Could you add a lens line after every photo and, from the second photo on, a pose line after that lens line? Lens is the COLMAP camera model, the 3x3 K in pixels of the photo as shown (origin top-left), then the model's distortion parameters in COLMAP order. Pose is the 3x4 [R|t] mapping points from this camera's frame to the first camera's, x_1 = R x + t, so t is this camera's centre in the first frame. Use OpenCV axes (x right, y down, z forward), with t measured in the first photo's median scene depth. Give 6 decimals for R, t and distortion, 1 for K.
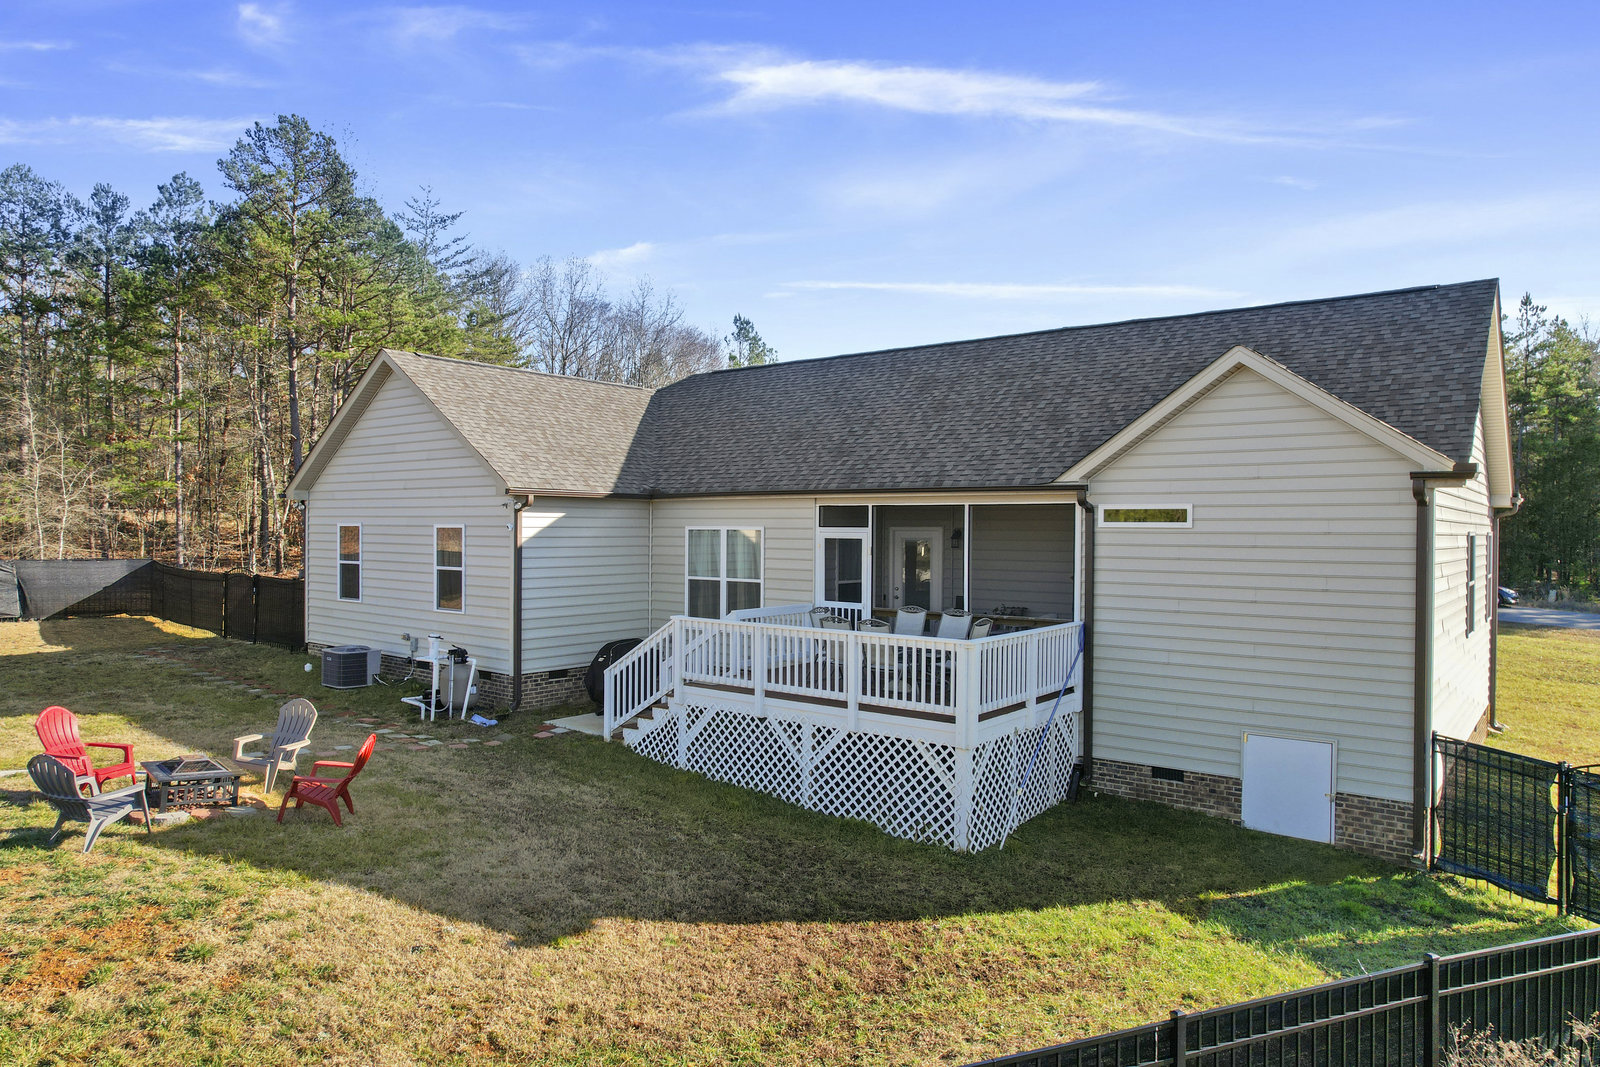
lens RADIAL K [[1021.4, 0, 800.0], [0, 1021.4, 533.5], [0, 0, 1]] dist [-0.066958, 0.056375]
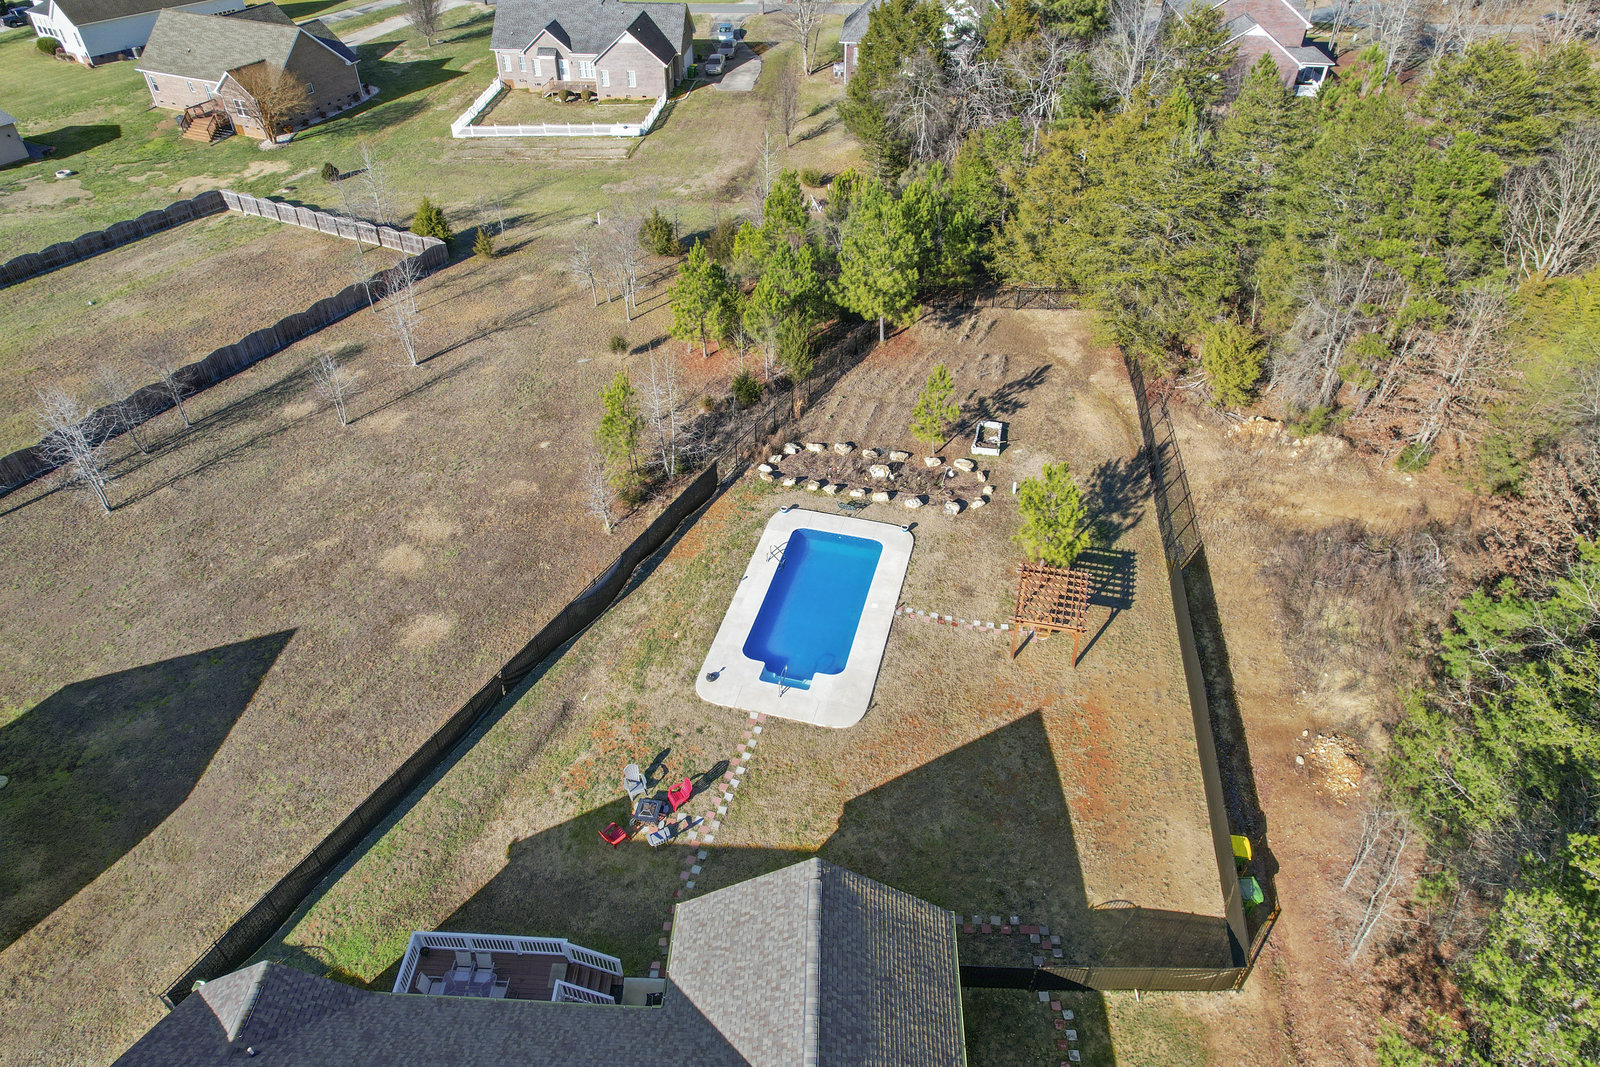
lens RADIAL K [[1029.5, 0, 796.6], [0, 1029.5, 531.1], [0, 0, 1]] dist [-0.071784, 0.062323]
pose [[-0.809742, 0.369400, -0.455919, 0.139183], [-0.015354, 0.763371, 0.645778, -2.015042], [0.586586, 0.529914, -0.612461, 2.177896]]
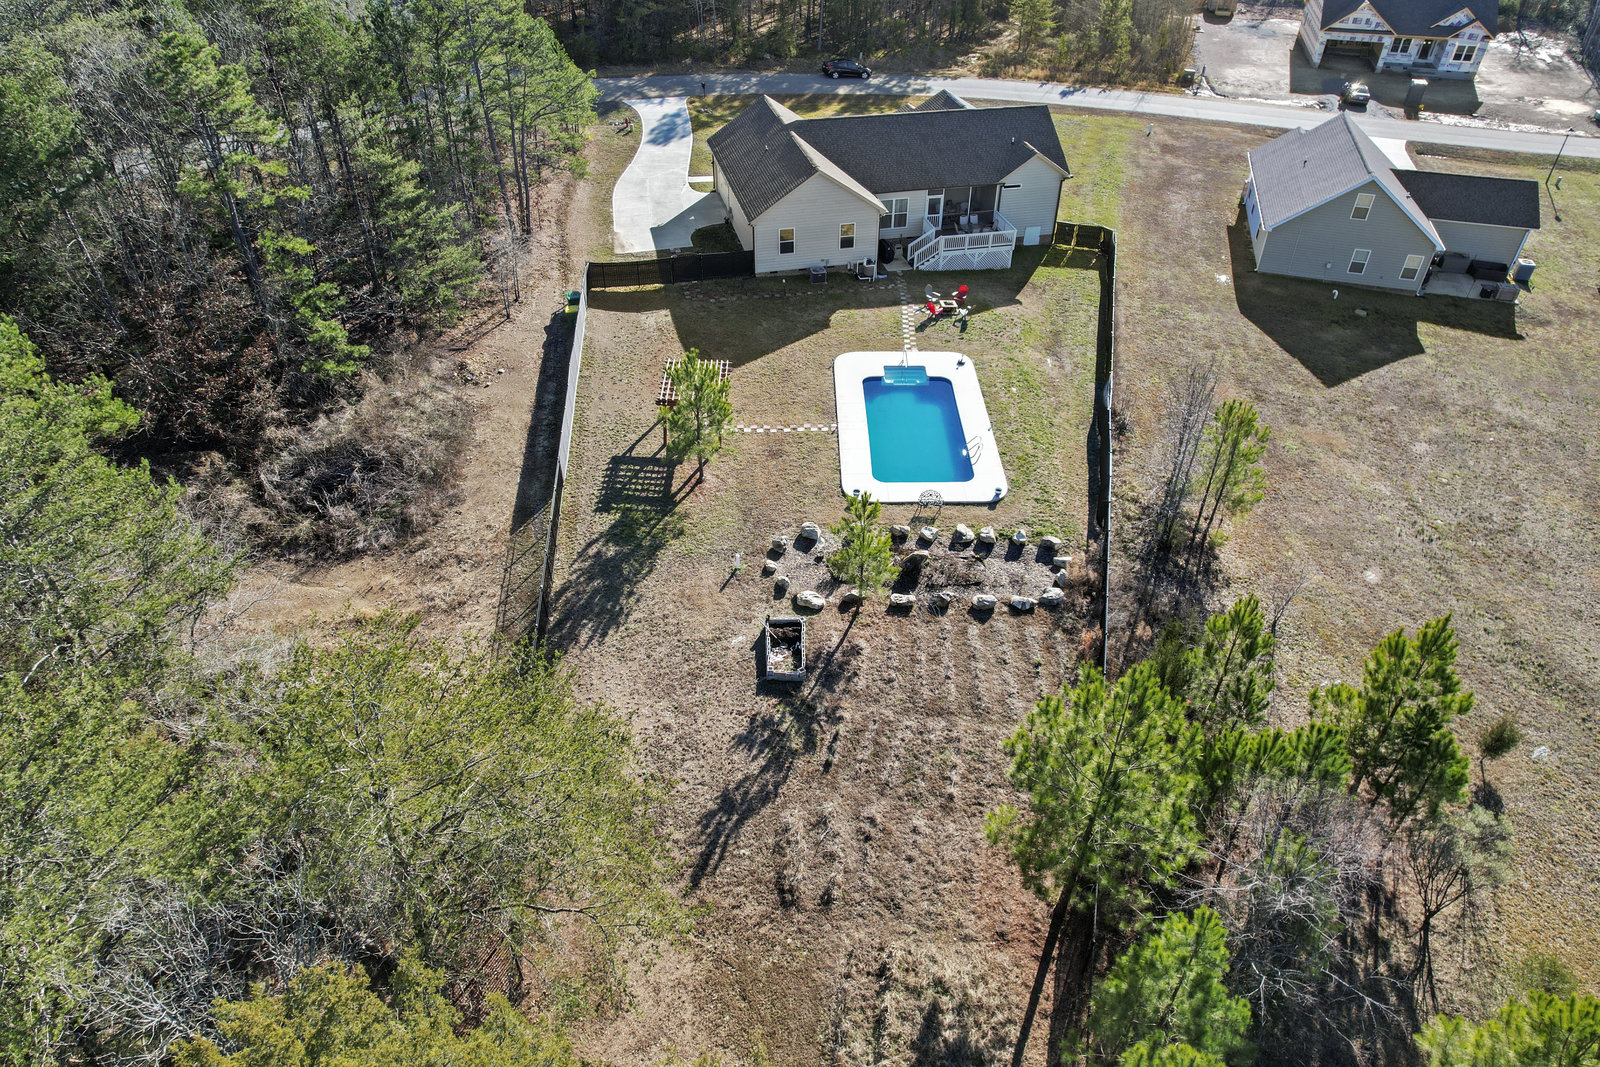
lens RADIAL K [[1021.4, 0, 800.0], [0, 1021.4, 533.5], [0, 0, 1]] dist [-0.066958, 0.056375]
pose [[0.624899, -0.489574, 0.608127, -3.662275], [0.008777, 0.783302, 0.621580, -1.576698], [-0.780656, -0.383087, 0.493782, -1.077157]]
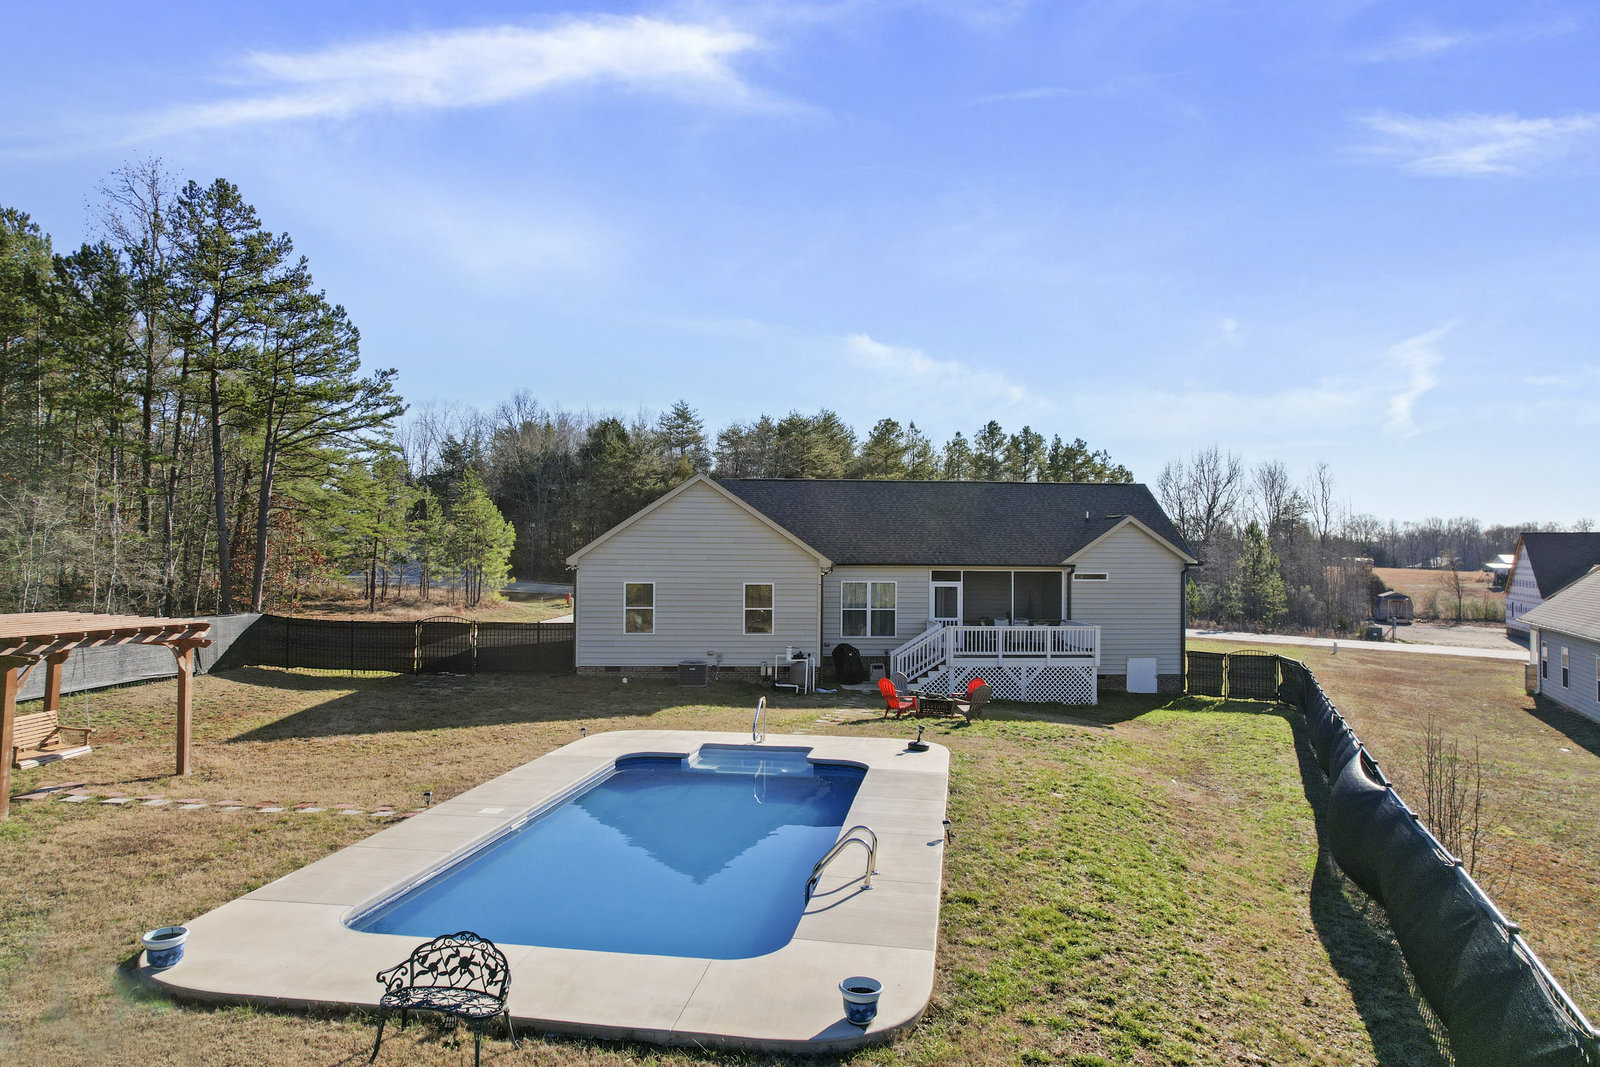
lens RADIAL K [[1029.5, 0, 796.6], [0, 1029.5, 531.1], [0, 0, 1]] dist [-0.071784, 0.062323]
pose [[0.743025, 0.014934, 0.669097, -1.838657], [0.001676, 0.999706, -0.024175, -0.068060], [-0.669261, 0.019084, 0.742782, -0.398976]]
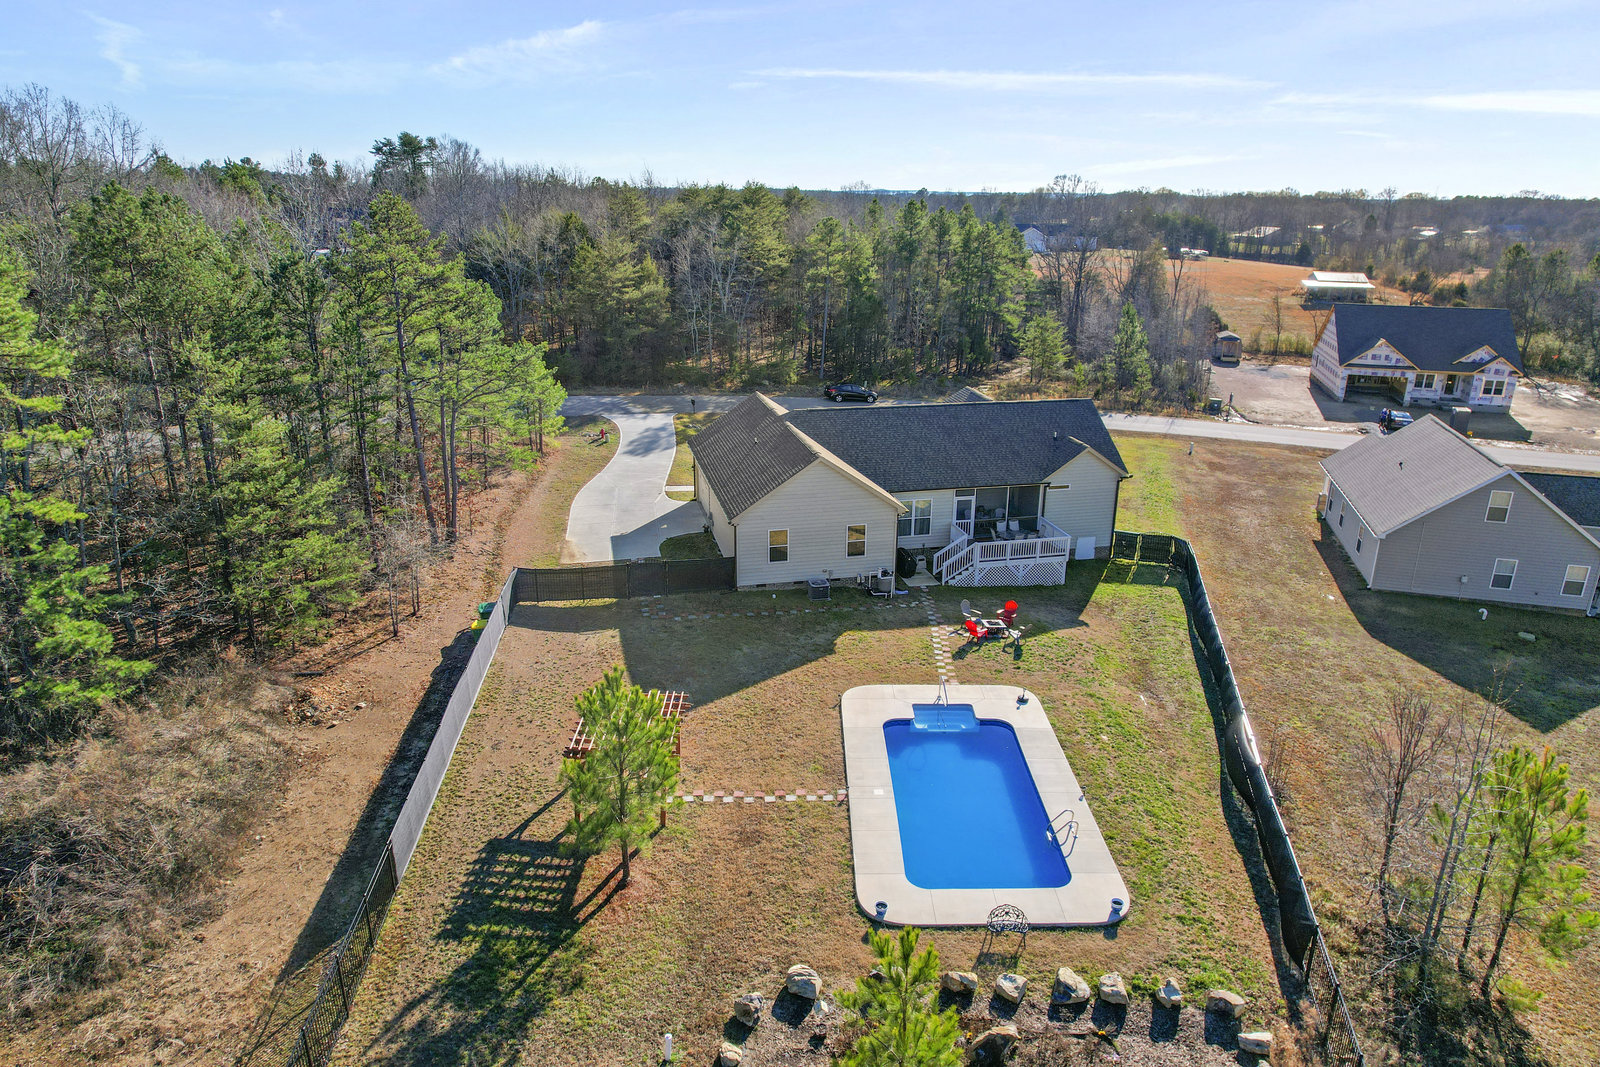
lens RADIAL K [[1021.4, 0, 800.0], [0, 1021.4, 533.5], [0, 0, 1]] dist [-0.066958, 0.056375]
pose [[0.629363, -0.250170, 0.735743, -2.923276], [0.006528, 0.948435, 0.316905, -1.003452], [-0.777084, -0.194645, 0.598542, -0.515761]]
